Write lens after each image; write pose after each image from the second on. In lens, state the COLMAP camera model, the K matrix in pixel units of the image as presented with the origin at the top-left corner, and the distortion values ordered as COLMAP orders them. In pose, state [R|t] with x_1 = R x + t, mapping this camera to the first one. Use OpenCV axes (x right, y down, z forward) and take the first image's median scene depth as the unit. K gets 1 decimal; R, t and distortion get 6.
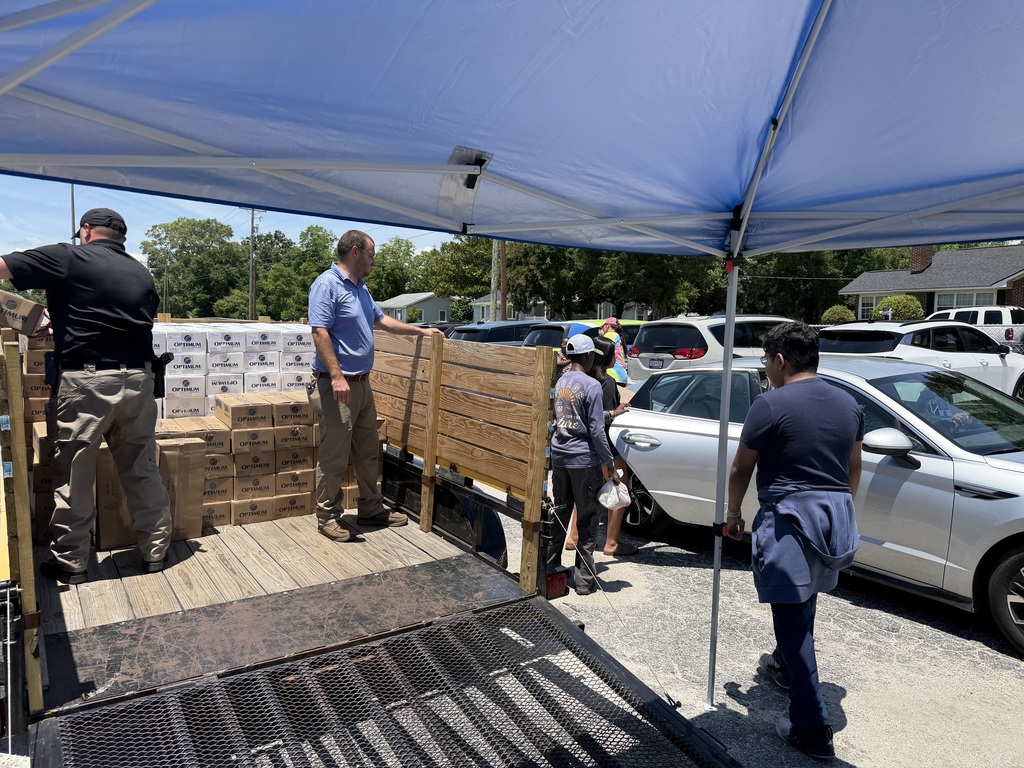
lens RADIAL K [[716.9, 0, 532.1], [0, 716.9, 383.4], [0, 0, 1]] dist [-0.003521, -0.013719]
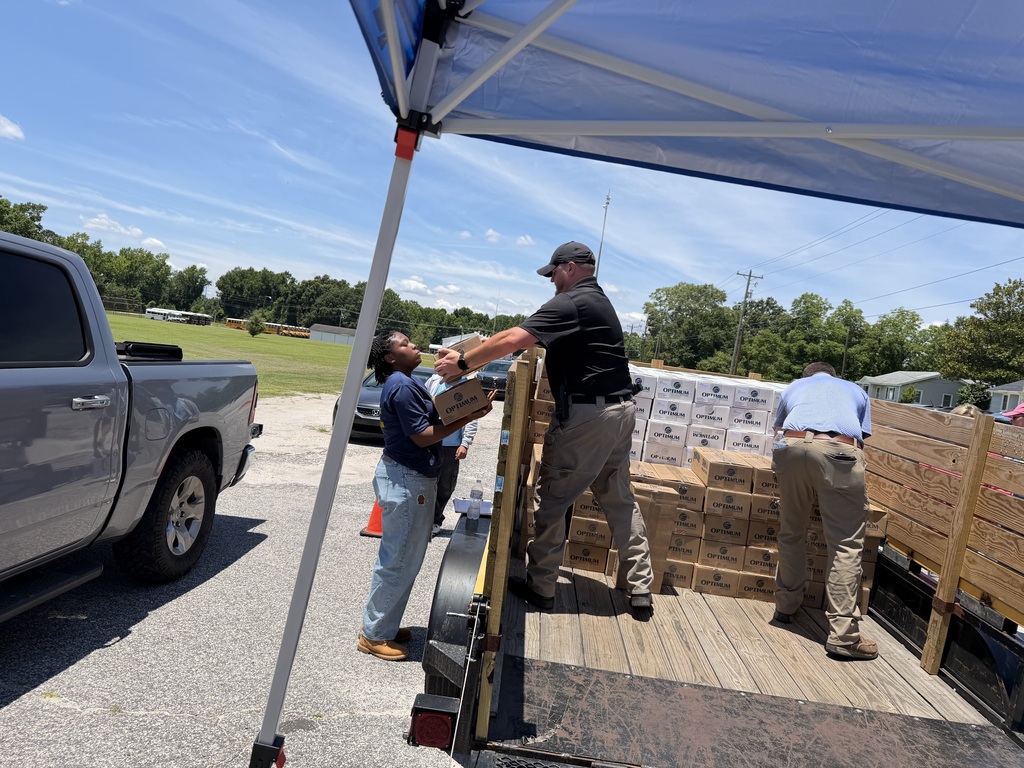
lens RADIAL K [[712.5, 0, 512.0], [0, 712.5, 384.0], [0, 0, 1]] dist [0.074693, -0.064242]
pose [[0.780047, 0.113040, -0.615426, -0.061366], [-0.169259, 0.984998, -0.033611, 0.007809], [0.602394, 0.130384, 0.787478, 0.101387]]
